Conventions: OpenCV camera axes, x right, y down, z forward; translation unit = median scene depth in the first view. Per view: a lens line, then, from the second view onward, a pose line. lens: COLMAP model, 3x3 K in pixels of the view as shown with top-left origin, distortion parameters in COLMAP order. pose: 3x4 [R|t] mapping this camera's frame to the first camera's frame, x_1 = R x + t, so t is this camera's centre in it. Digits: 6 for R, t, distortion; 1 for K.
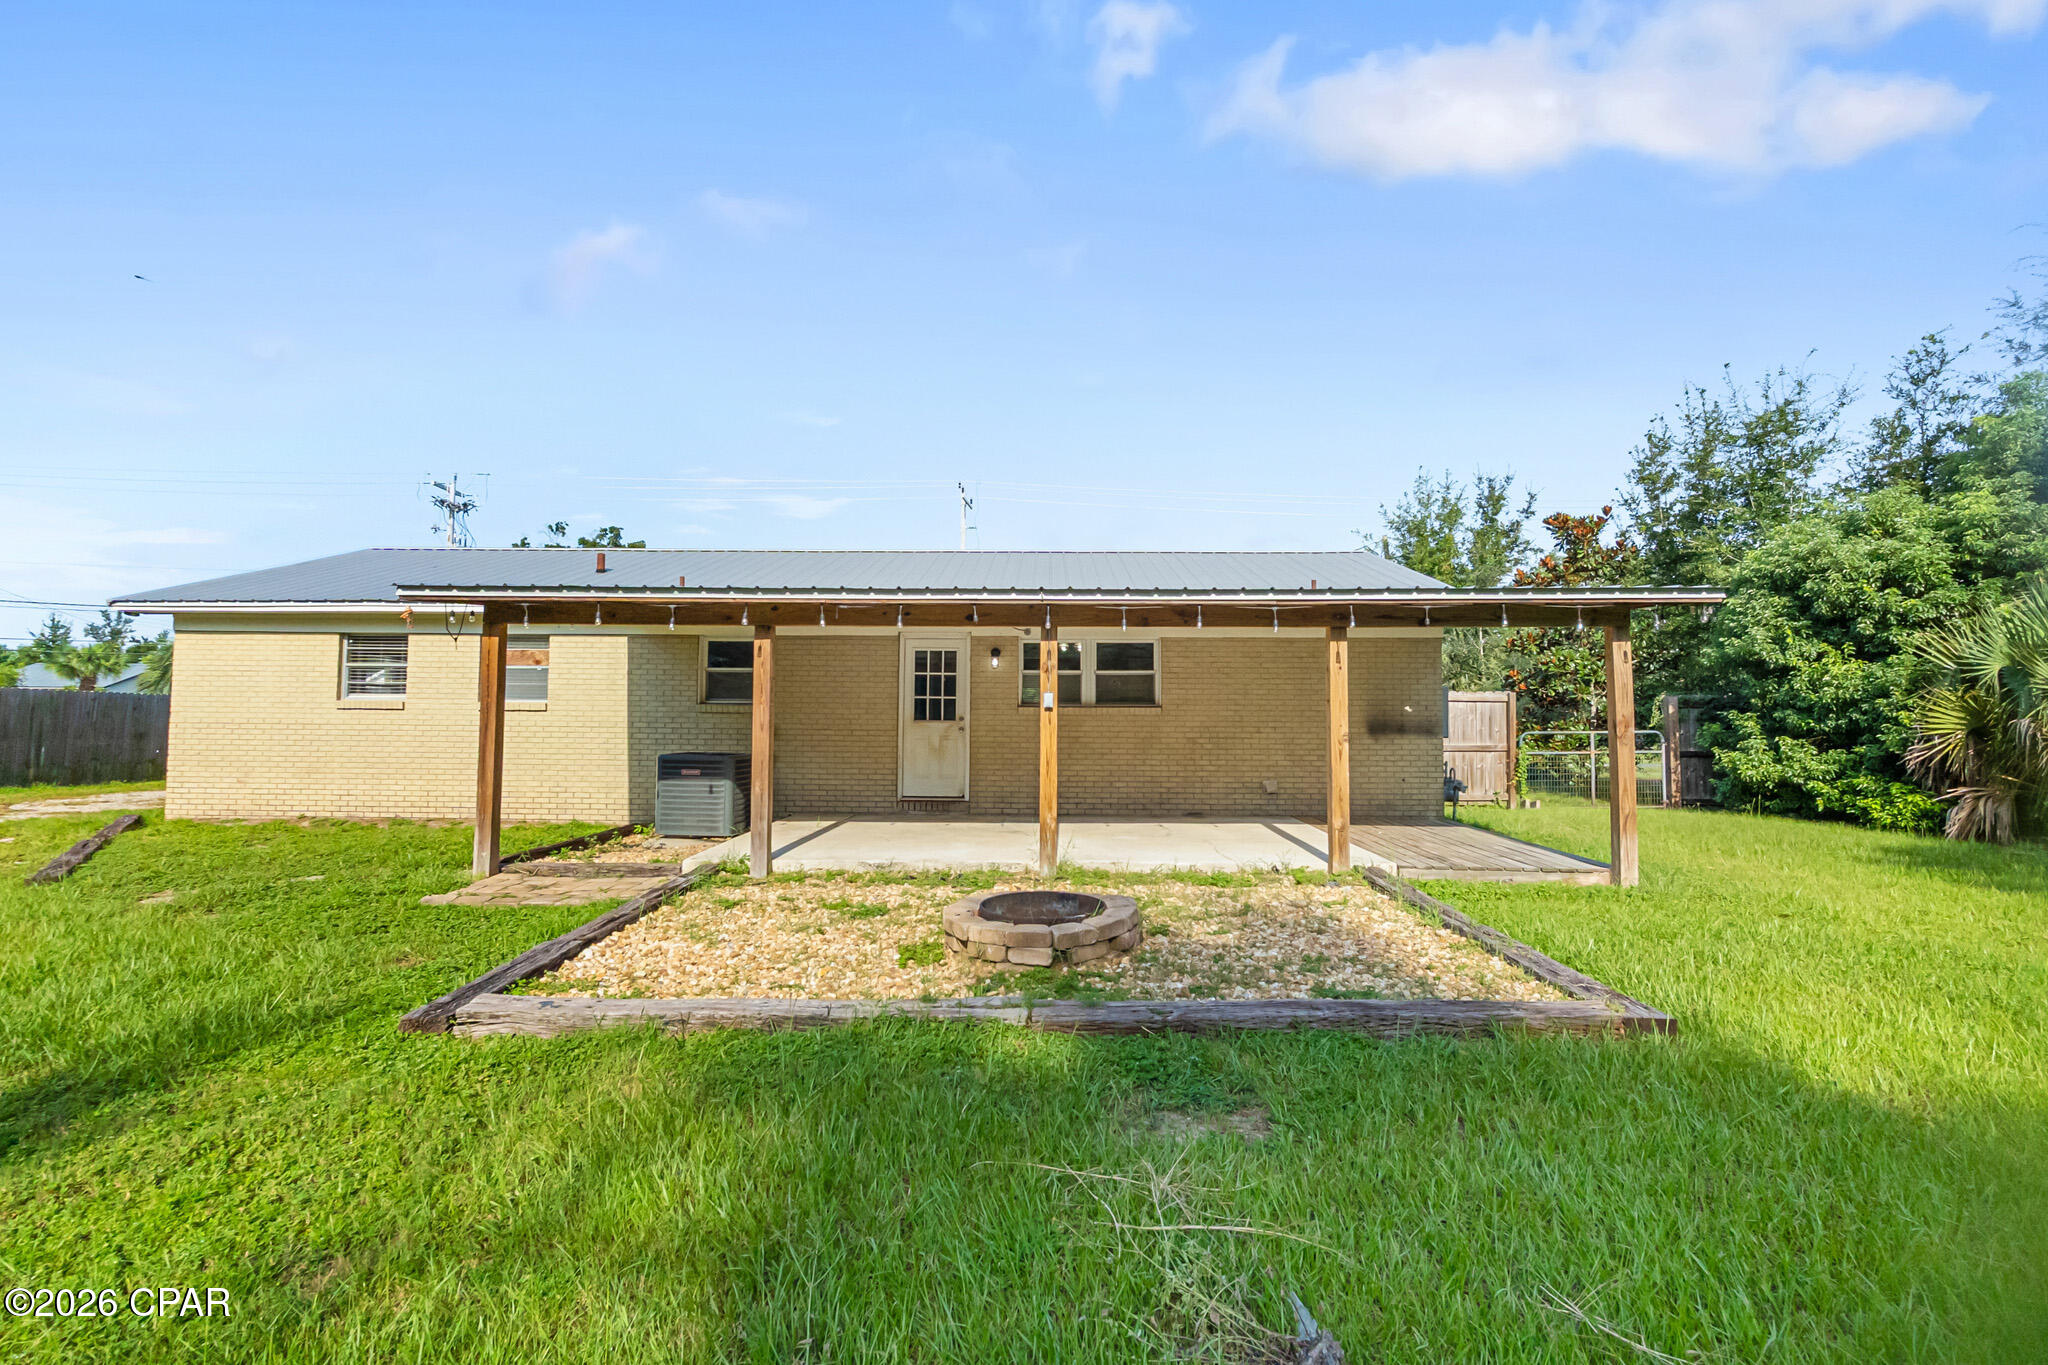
lens RADIAL K [[956.2, 0, 1018.6], [0, 956.2, 690.8], [0, 0, 1]] dist [0.000144, -0.000026]
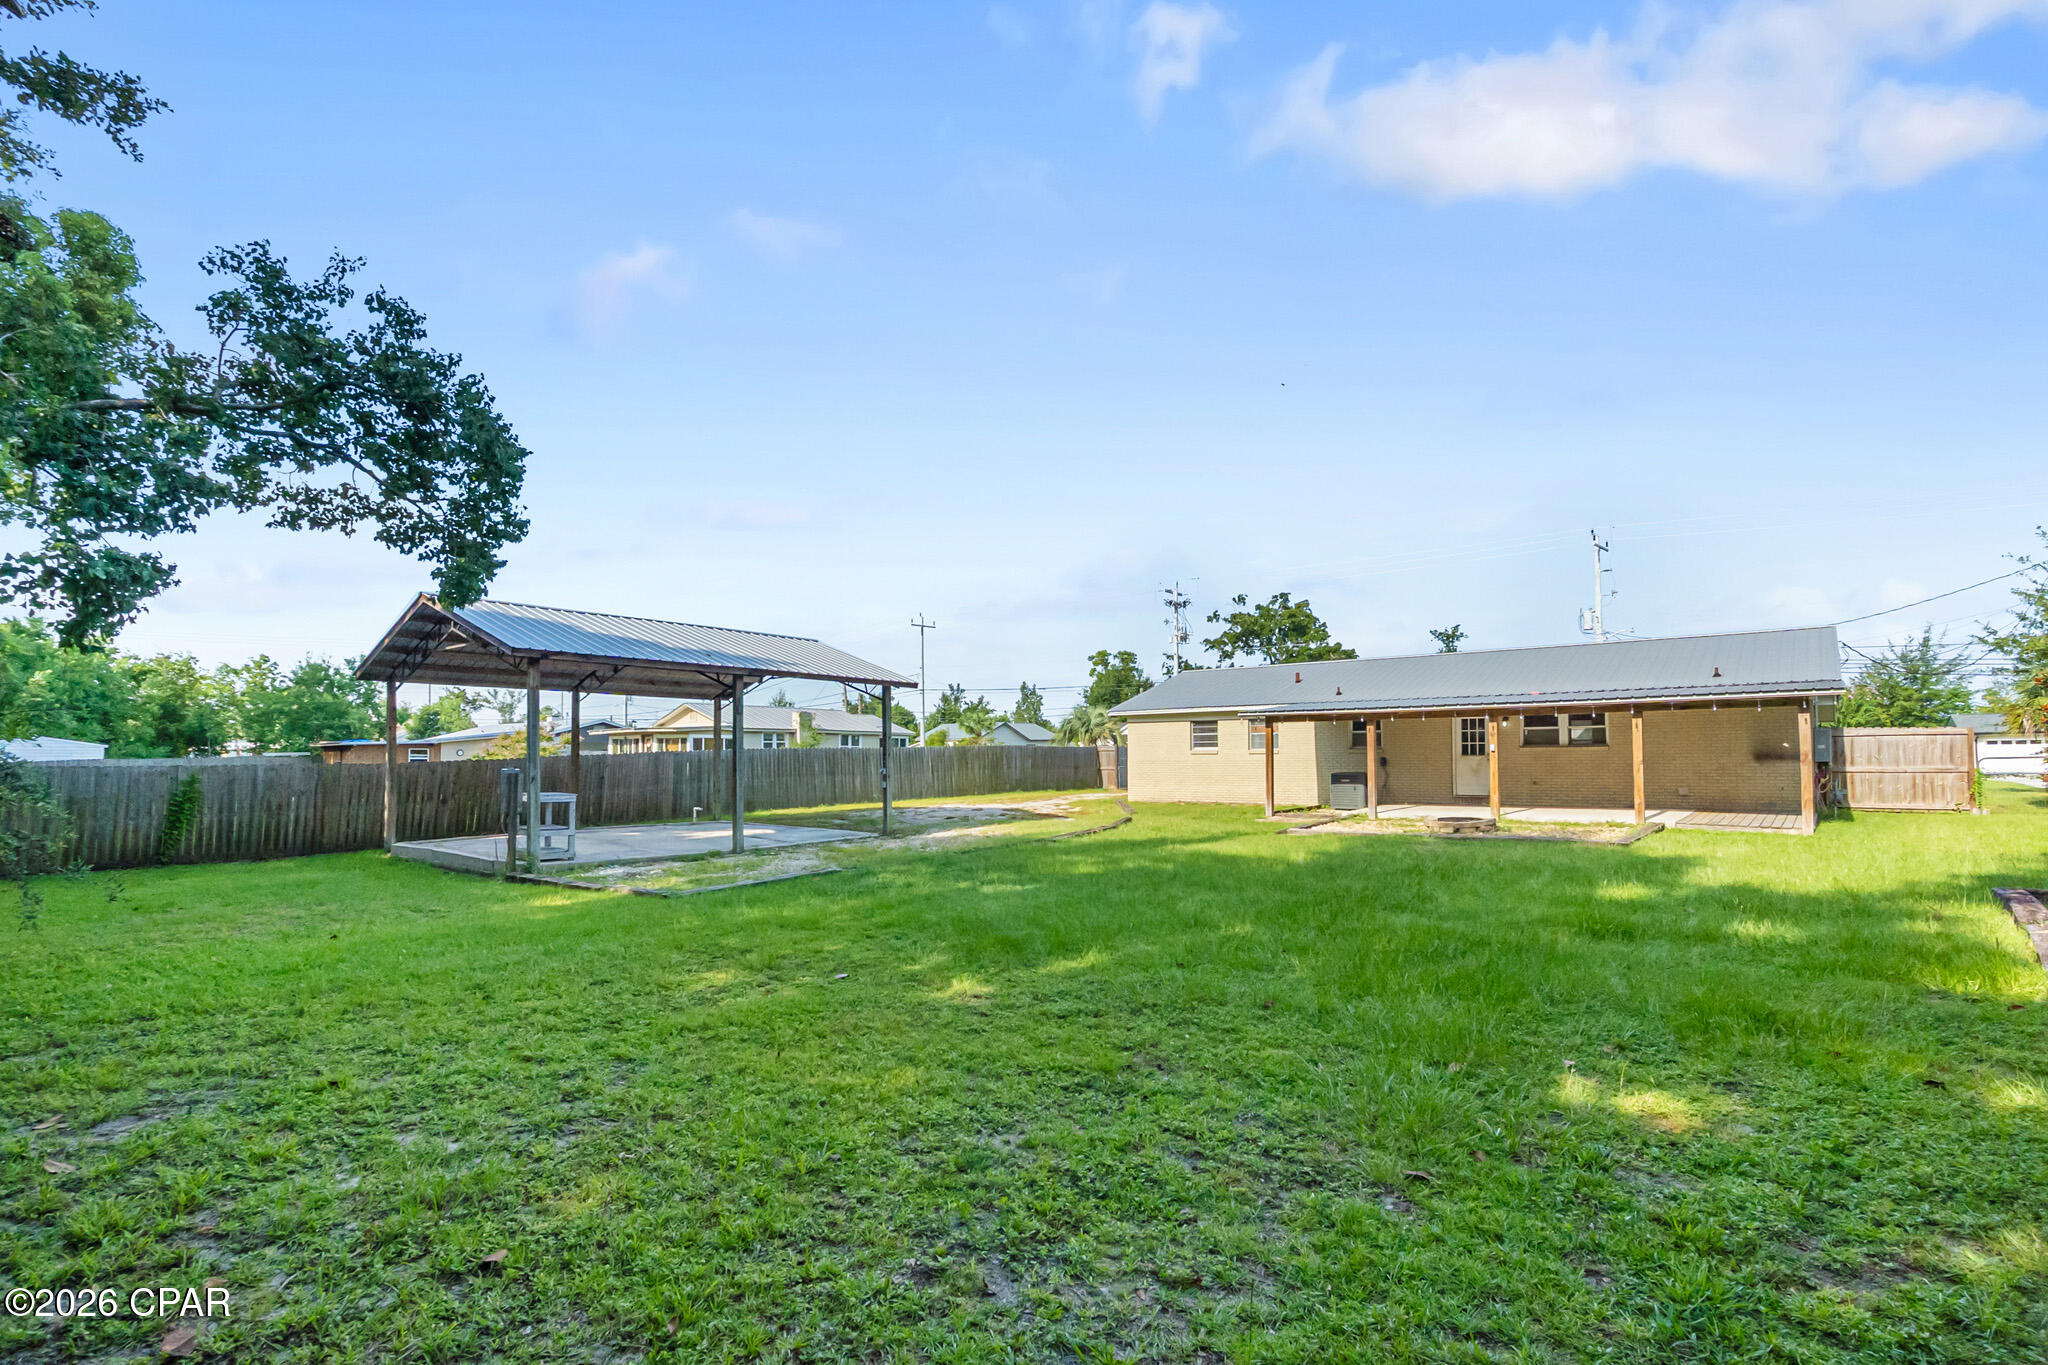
lens RADIAL K [[956.2, 0, 1018.6], [0, 956.2, 690.8], [0, 0, 1]] dist [0.000144, -0.000026]
pose [[0.782951, -0.055611, -0.619593, 0.384604], [0.034757, 0.998351, -0.045684, -0.041468], [0.621111, 0.014233, 0.783593, -1.039146]]
